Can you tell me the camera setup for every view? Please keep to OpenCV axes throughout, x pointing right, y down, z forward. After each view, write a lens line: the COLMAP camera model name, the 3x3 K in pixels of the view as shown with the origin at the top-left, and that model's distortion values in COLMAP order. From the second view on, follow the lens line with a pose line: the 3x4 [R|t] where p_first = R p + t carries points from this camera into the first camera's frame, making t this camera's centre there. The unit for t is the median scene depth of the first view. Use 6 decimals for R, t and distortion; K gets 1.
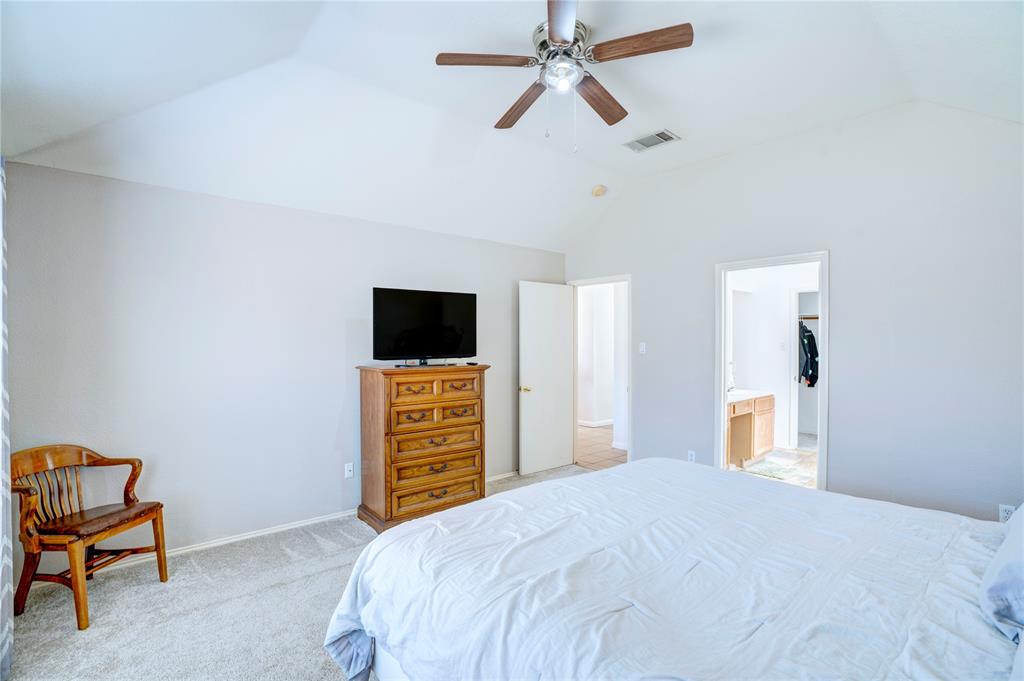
lens RADIAL K [[472.6, 0, 510.1], [0, 472.6, 345.5], [0, 0, 1]] dist [-0.068309, 0.027447]
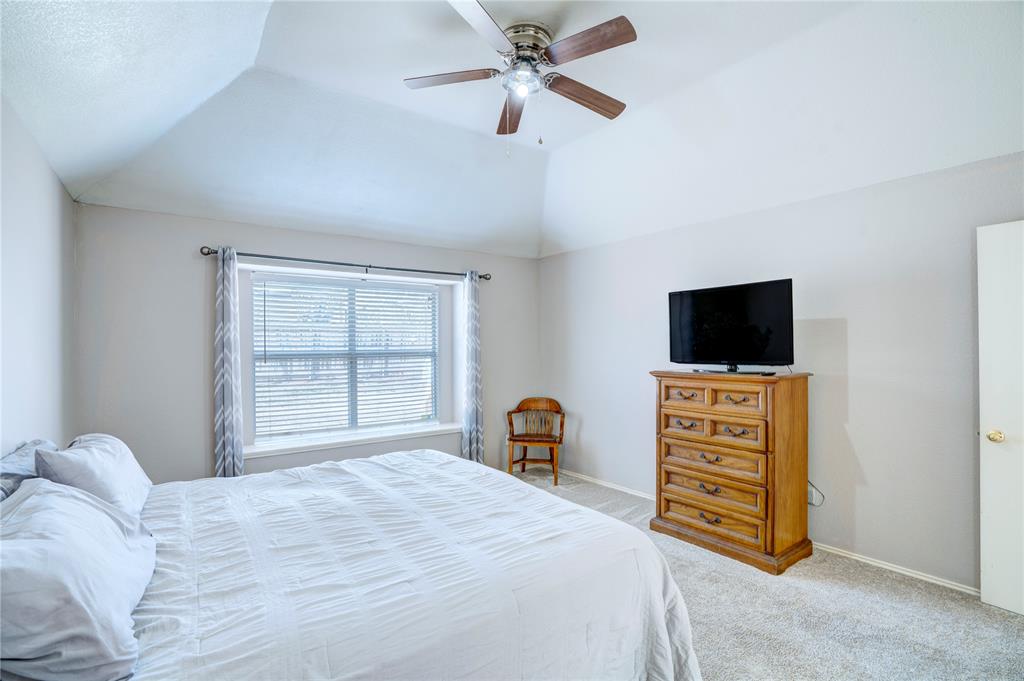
lens RADIAL K [[472.6, 0, 510.1], [0, 472.6, 345.5], [0, 0, 1]] dist [-0.068309, 0.027447]
pose [[-0.055712, -0.000546, -0.998447, 0.718687], [-0.005438, 0.999985, -0.000243, -0.004306], [0.998432, 0.005416, -0.055714, 0.659563]]
